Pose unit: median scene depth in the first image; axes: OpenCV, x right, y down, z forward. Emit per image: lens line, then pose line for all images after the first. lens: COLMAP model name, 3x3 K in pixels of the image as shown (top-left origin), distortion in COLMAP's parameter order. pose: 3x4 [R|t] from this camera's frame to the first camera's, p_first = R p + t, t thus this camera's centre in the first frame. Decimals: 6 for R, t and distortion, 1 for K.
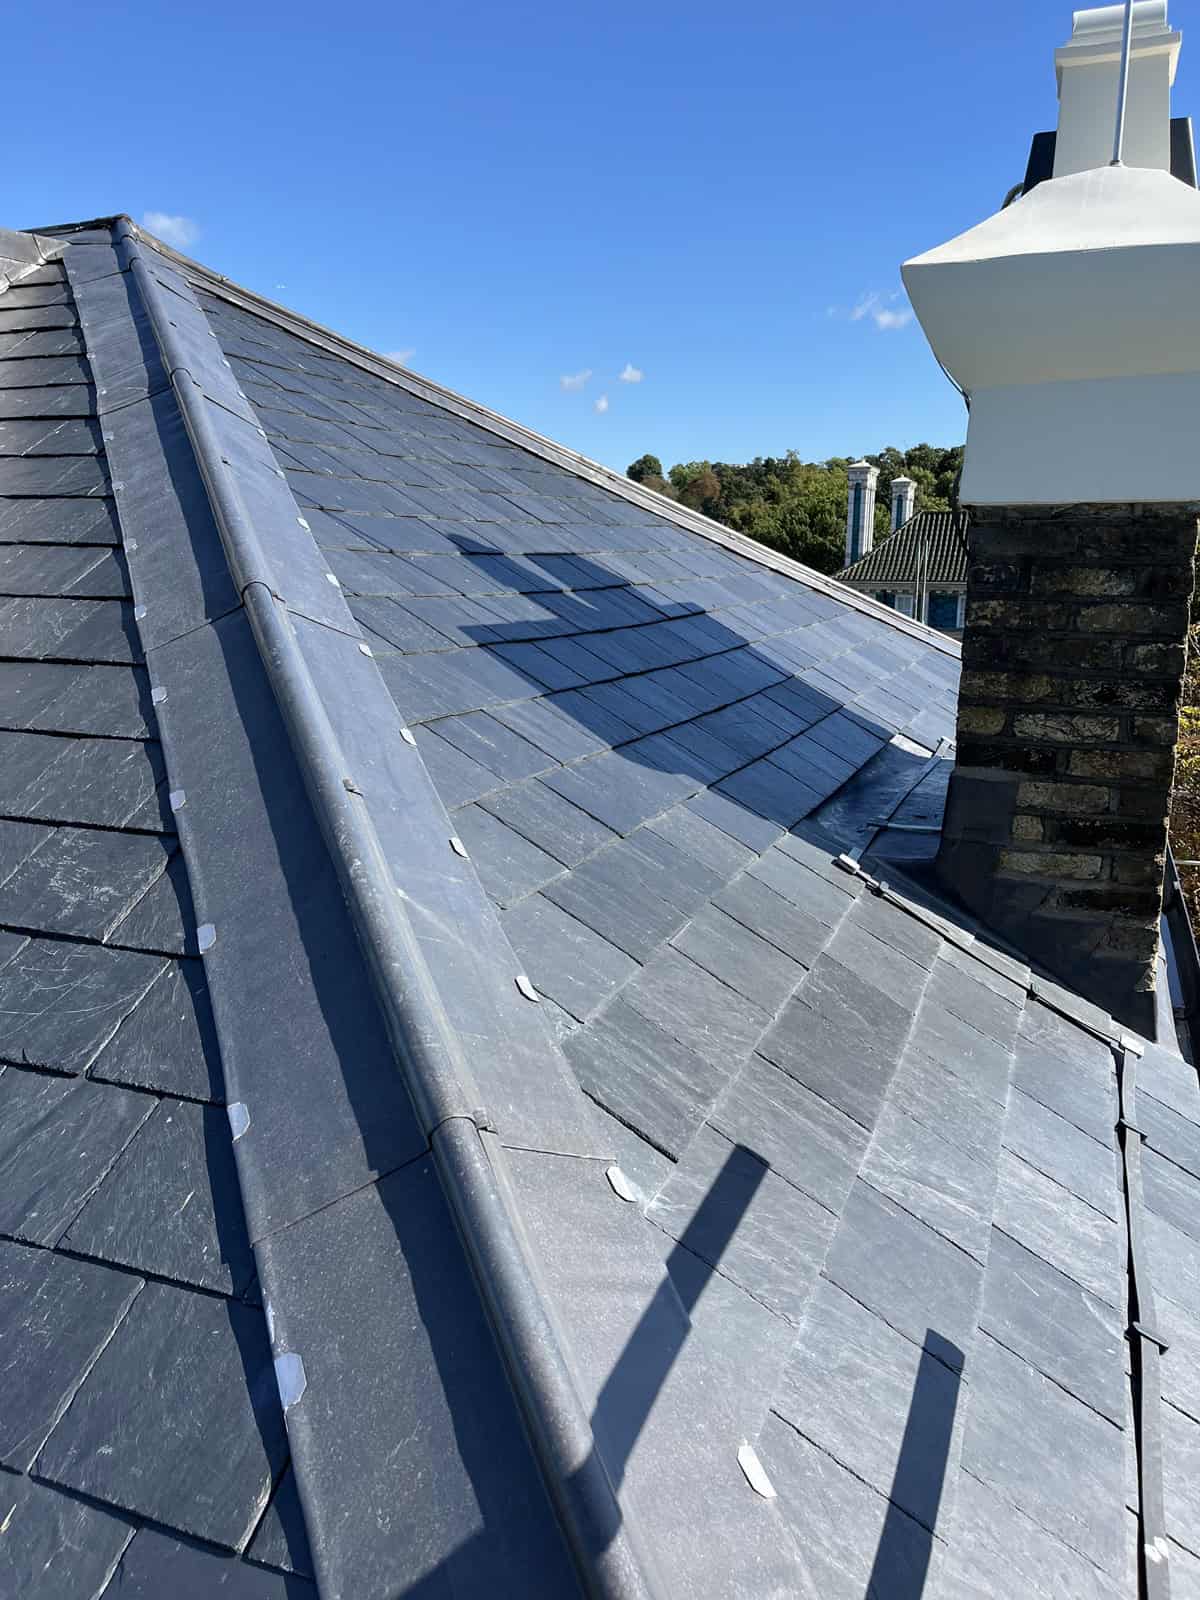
lens RADIAL K [[1192.5, 0, 600.0], [0, 1192.5, 800.0], [0, 0, 1]] dist [0.063302, -0.084714]
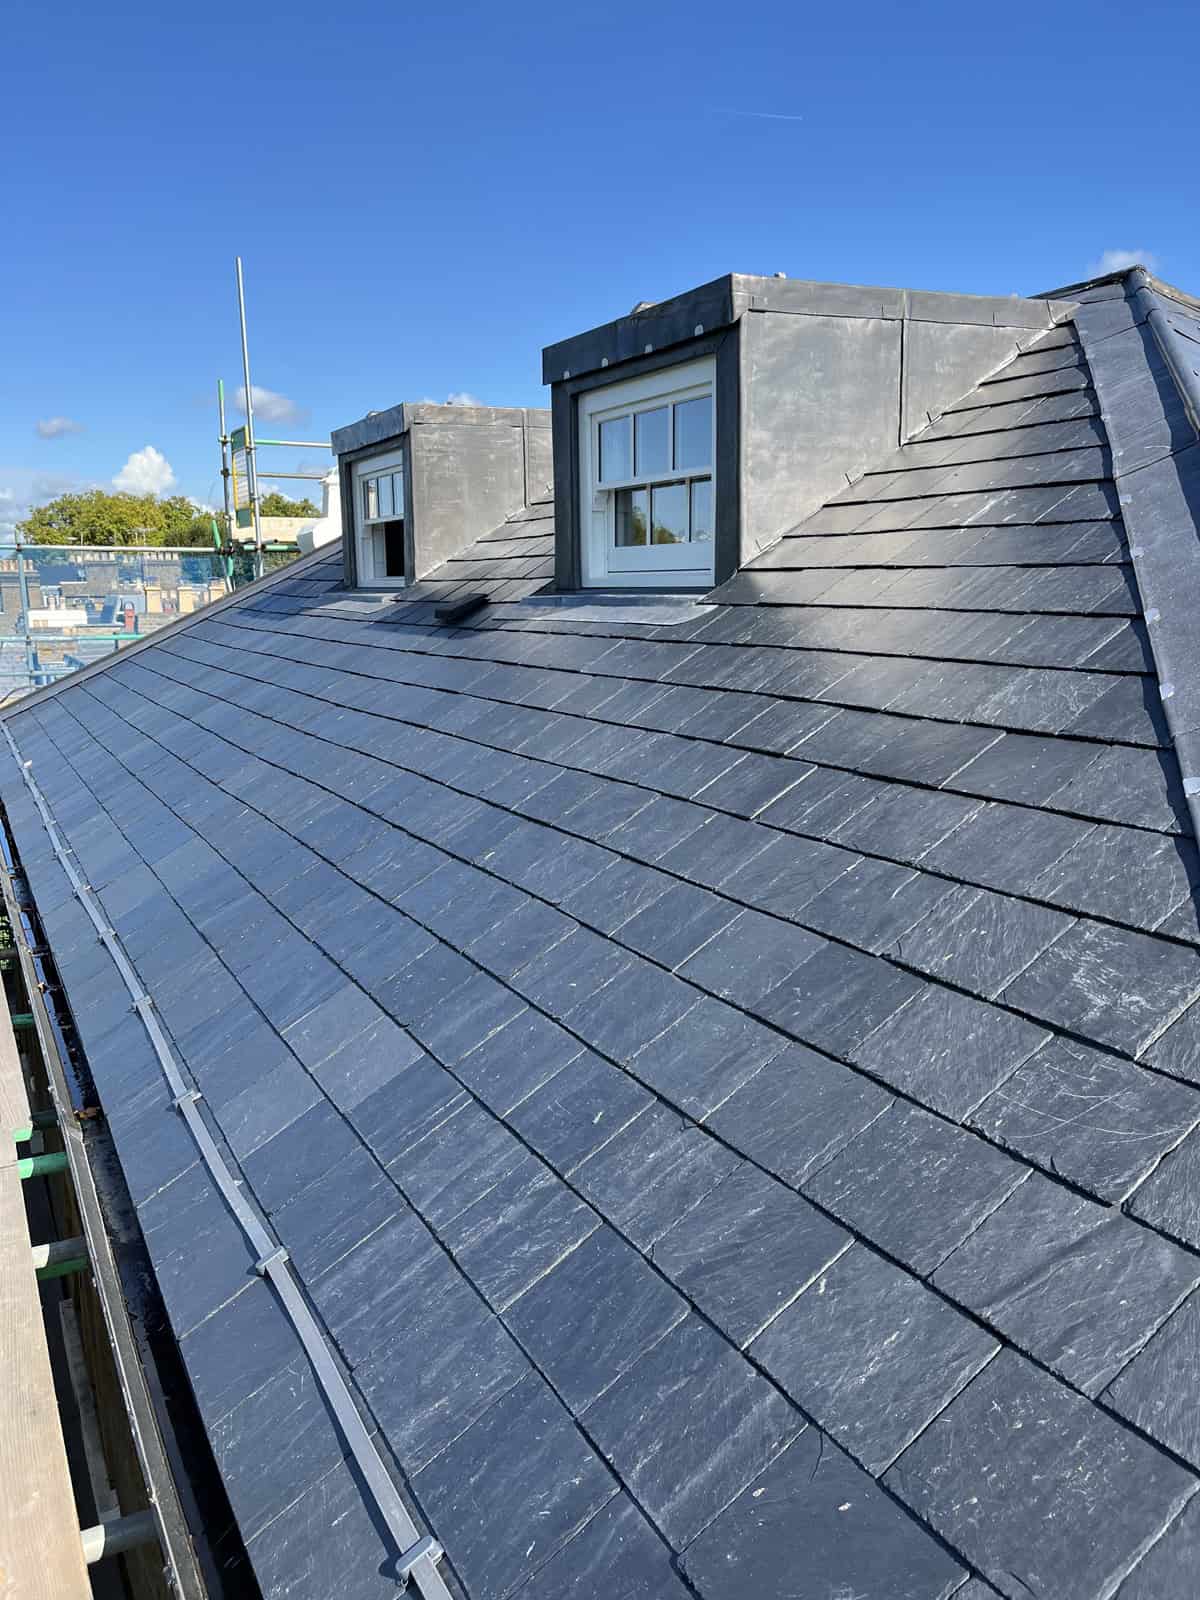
lens RADIAL K [[1192.5, 0, 600.0], [0, 1192.5, 800.0], [0, 0, 1]] dist [0.063302, -0.084714]
pose [[0.767467, 0.109518, -0.631665, -0.146444], [-0.129089, 0.991519, 0.015067, -0.035919], [0.627957, 0.069977, 0.775095, 0.006230]]
